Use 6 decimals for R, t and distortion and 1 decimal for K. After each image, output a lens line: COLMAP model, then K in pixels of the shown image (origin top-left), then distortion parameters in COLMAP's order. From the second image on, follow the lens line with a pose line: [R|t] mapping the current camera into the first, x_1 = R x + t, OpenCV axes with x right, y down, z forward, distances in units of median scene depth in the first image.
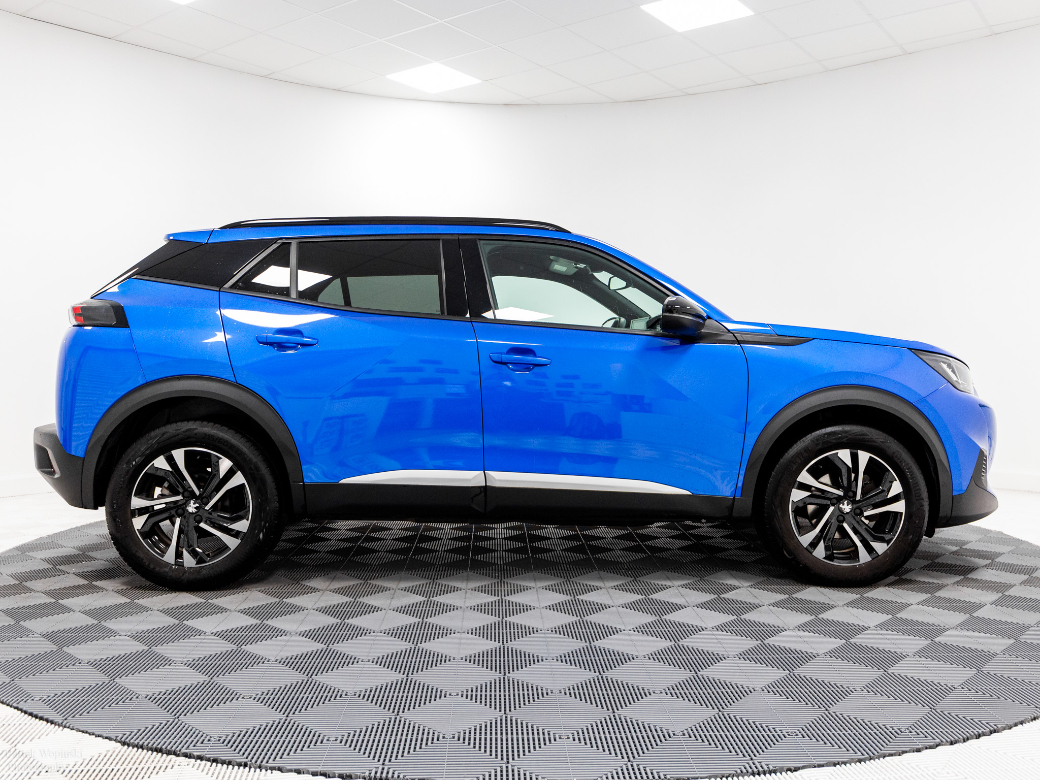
lens RADIAL K [[794.6, 0, 520.0], [0, 794.6, 390.0], [0, 0, 1]] dist [0.005735, 0.001072]
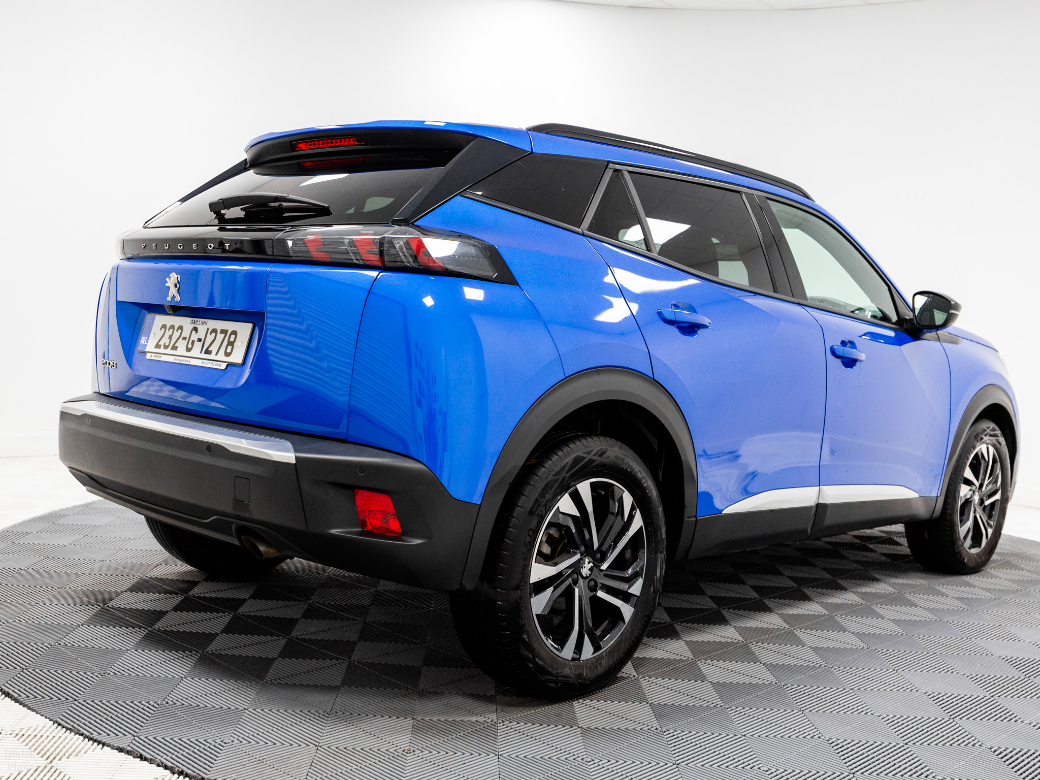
lens RADIAL K [[1115.5, 0, 520.0], [0, 1115.5, 390.0], [0, 0, 1]] dist [-0.001992, -0.007899]
pose [[0.705090, -0.000947, 0.709117, -1.592389], [-0.036948, 0.998592, 0.038071, -0.046371], [-0.708155, -0.053044, 0.704062, 0.580841]]
